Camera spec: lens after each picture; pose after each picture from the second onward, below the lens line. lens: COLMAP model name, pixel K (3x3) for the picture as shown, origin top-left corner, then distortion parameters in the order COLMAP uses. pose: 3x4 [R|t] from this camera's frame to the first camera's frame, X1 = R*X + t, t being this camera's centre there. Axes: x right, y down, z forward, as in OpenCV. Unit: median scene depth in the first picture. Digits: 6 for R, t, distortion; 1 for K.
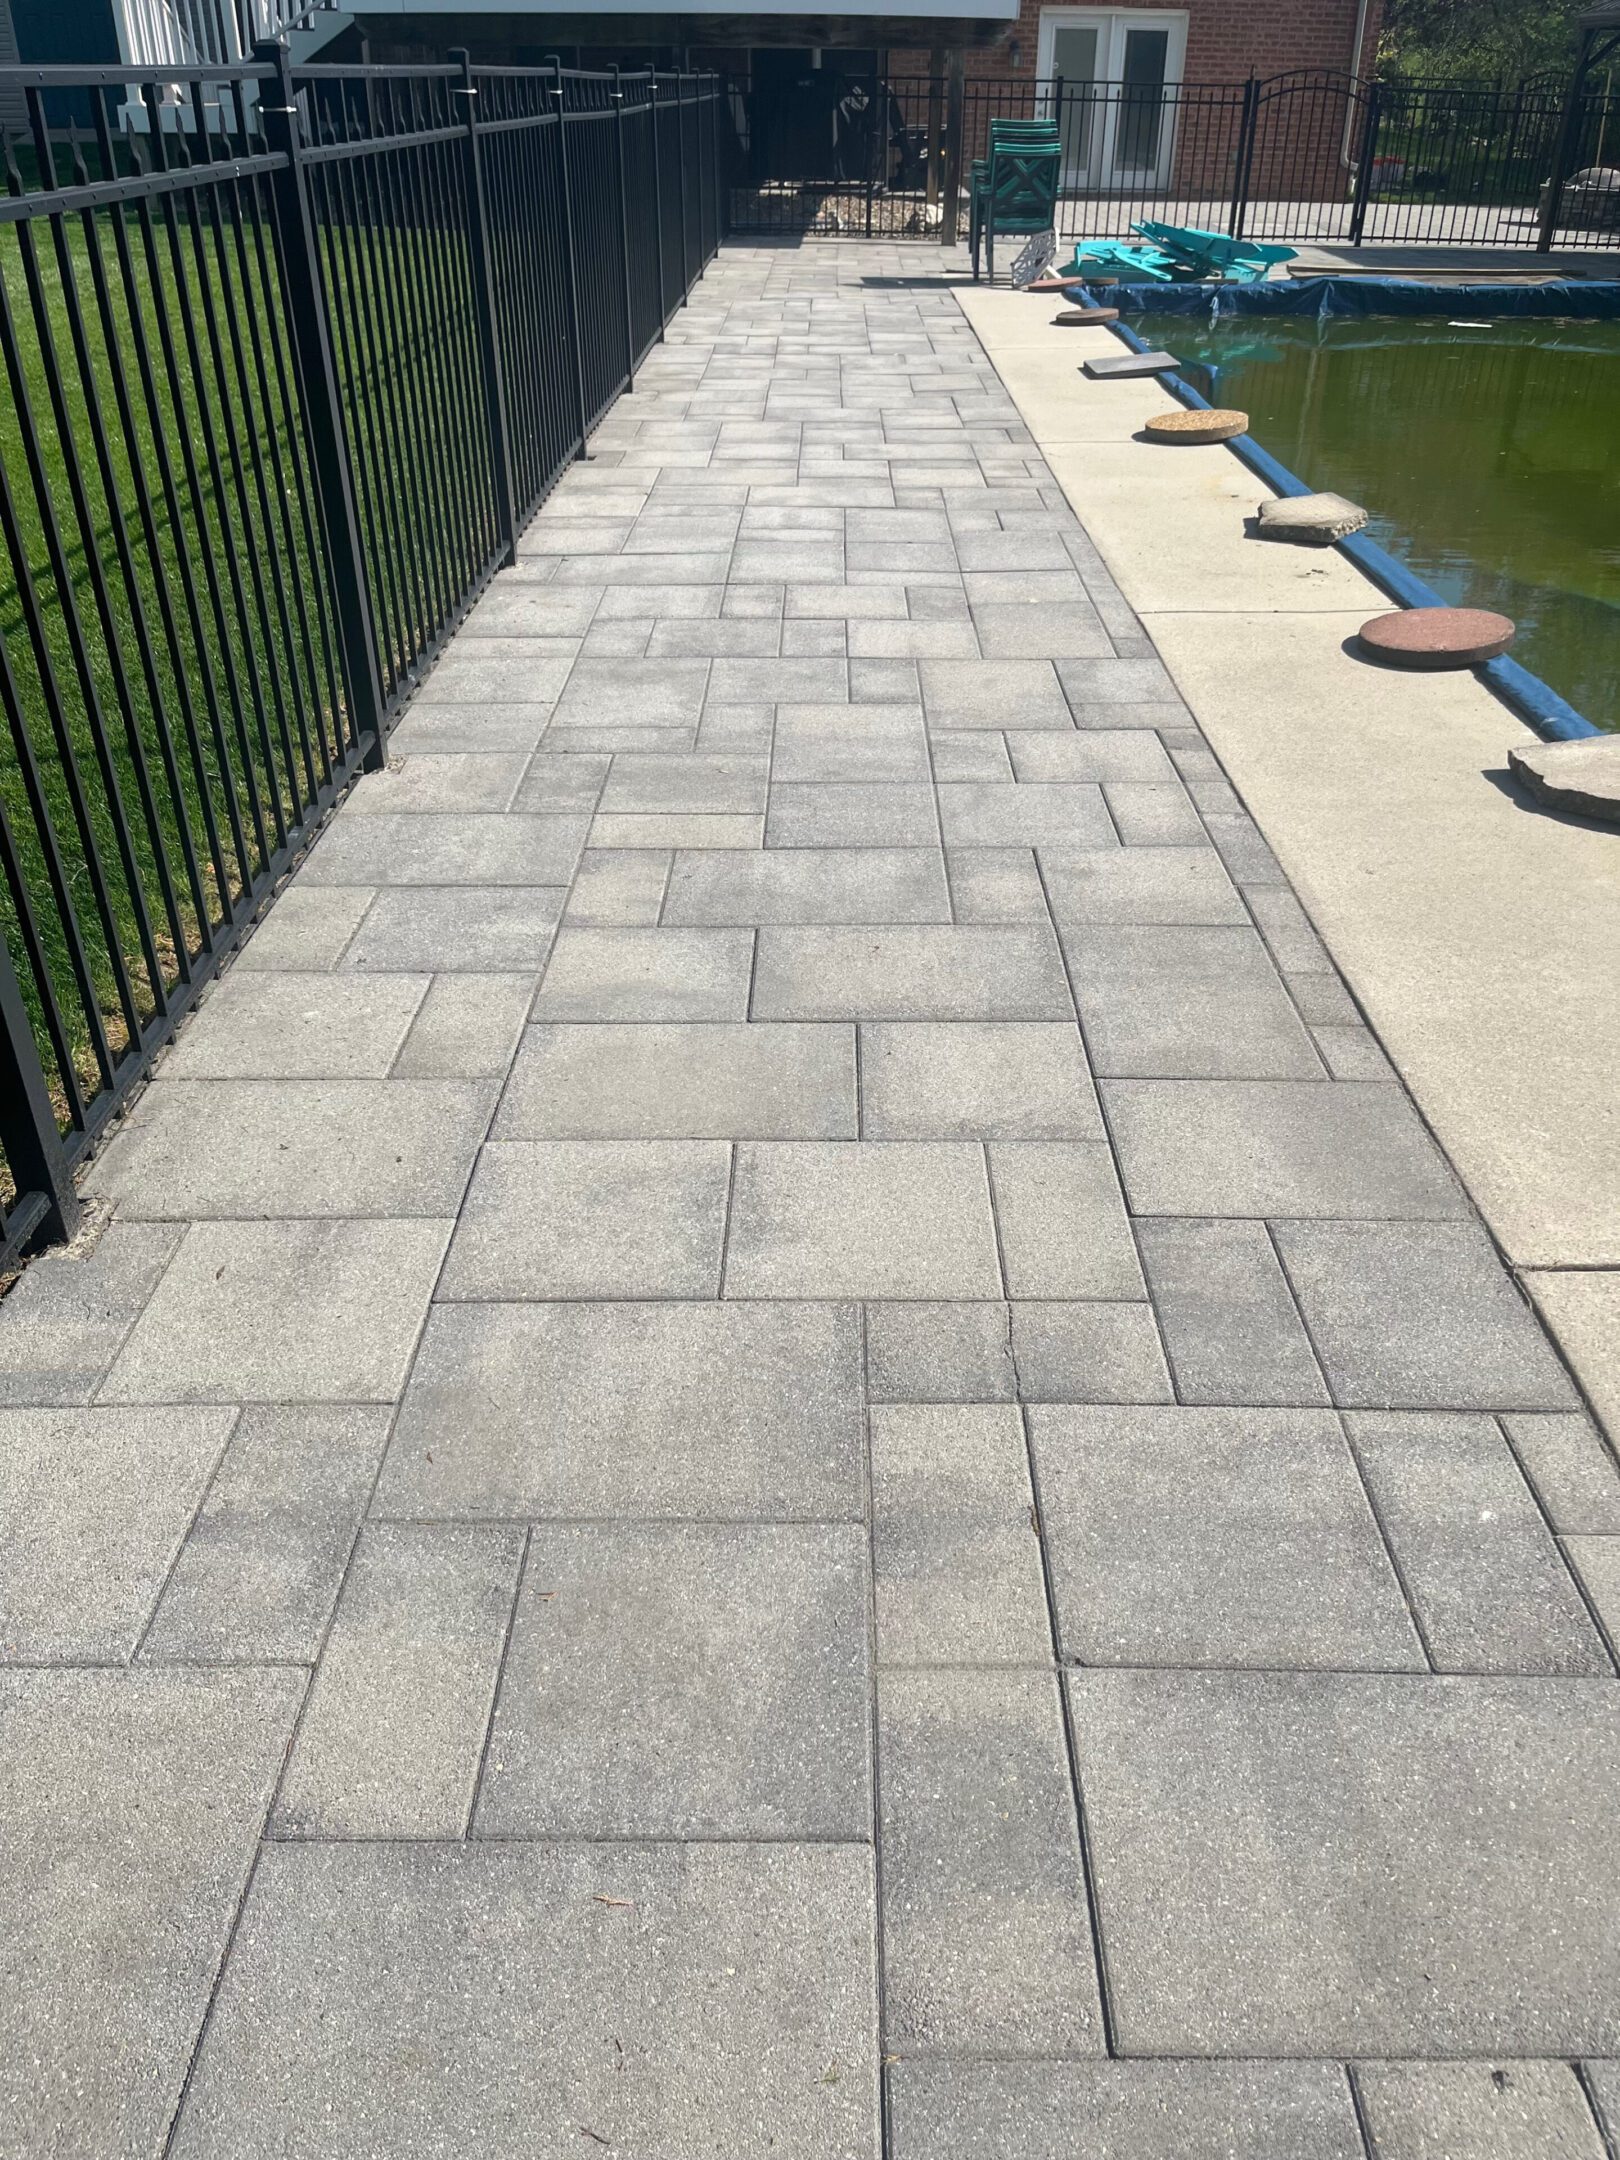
lens RADIAL K [[1670.5, 0, 810.0], [0, 1670.5, 1080.0], [0, 0, 1]] dist [0.026332, -0.002129]
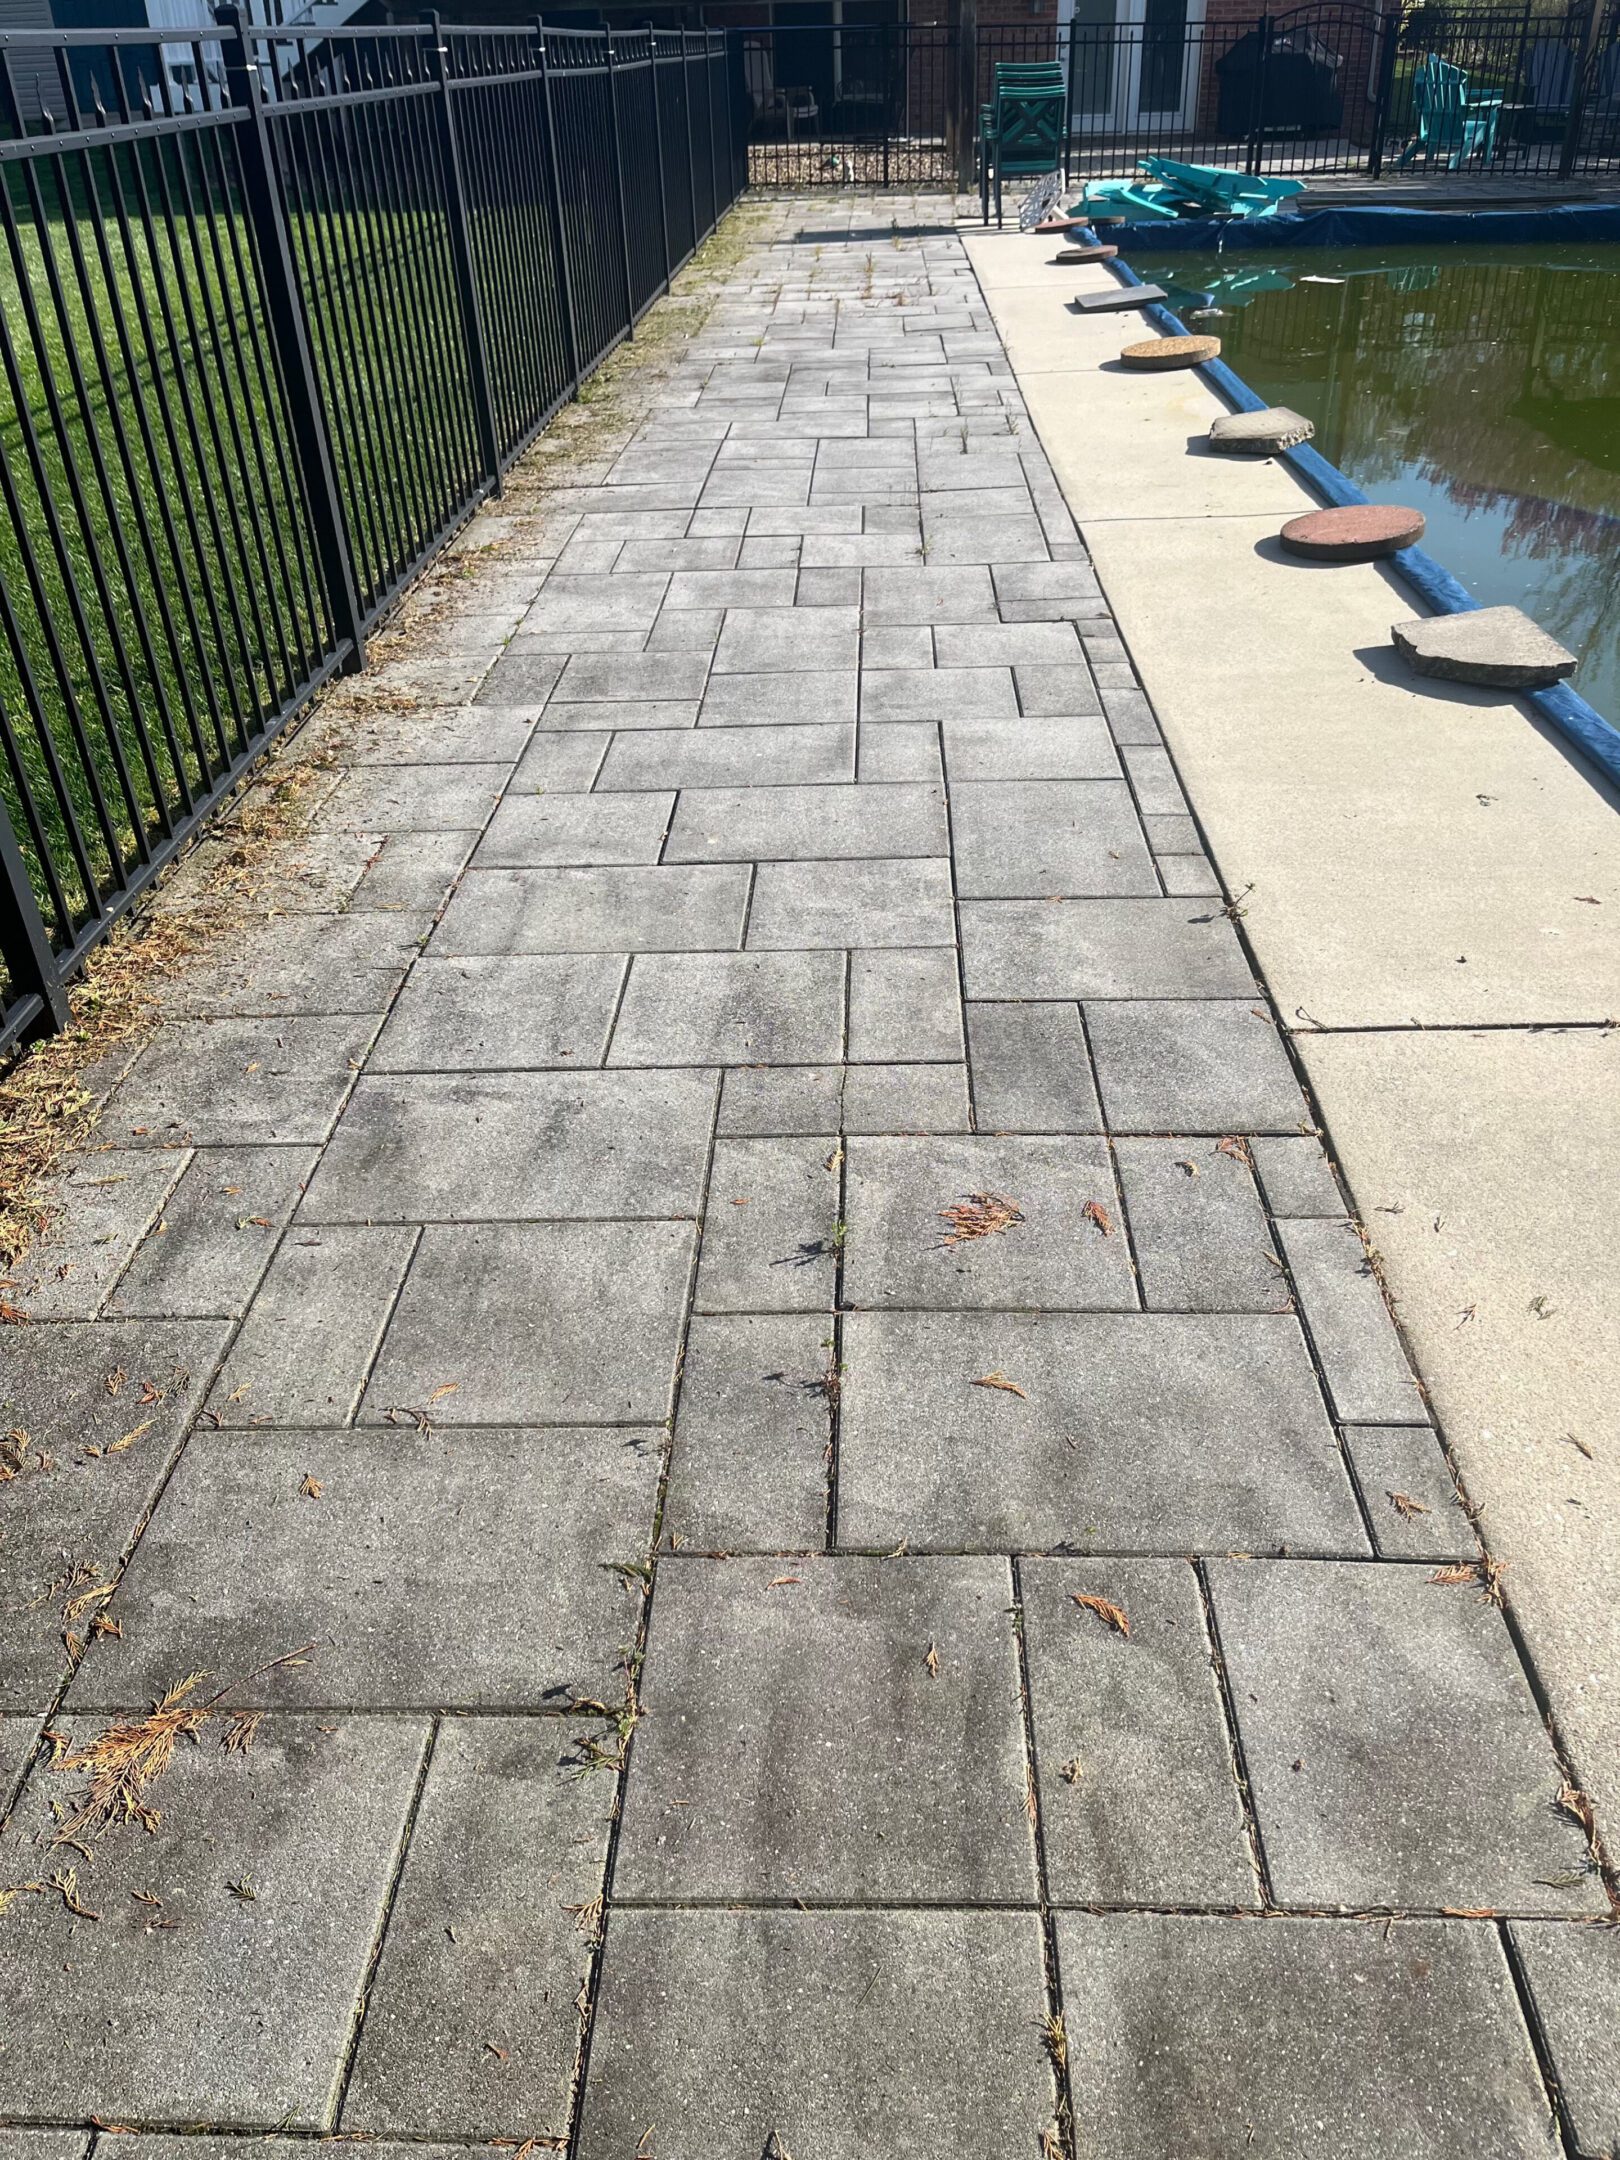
lens RADIAL K [[1668.6, 0, 810.0], [0, 1668.6, 1080.0], [0, 0, 1]] dist [0.041001, -0.030572]
pose [[0.999128, -0.018151, -0.037608, 0.065699], [0.018833, 0.999663, 0.017870, 0.058391], [0.037271, -0.018563, 0.999133, -0.082406]]
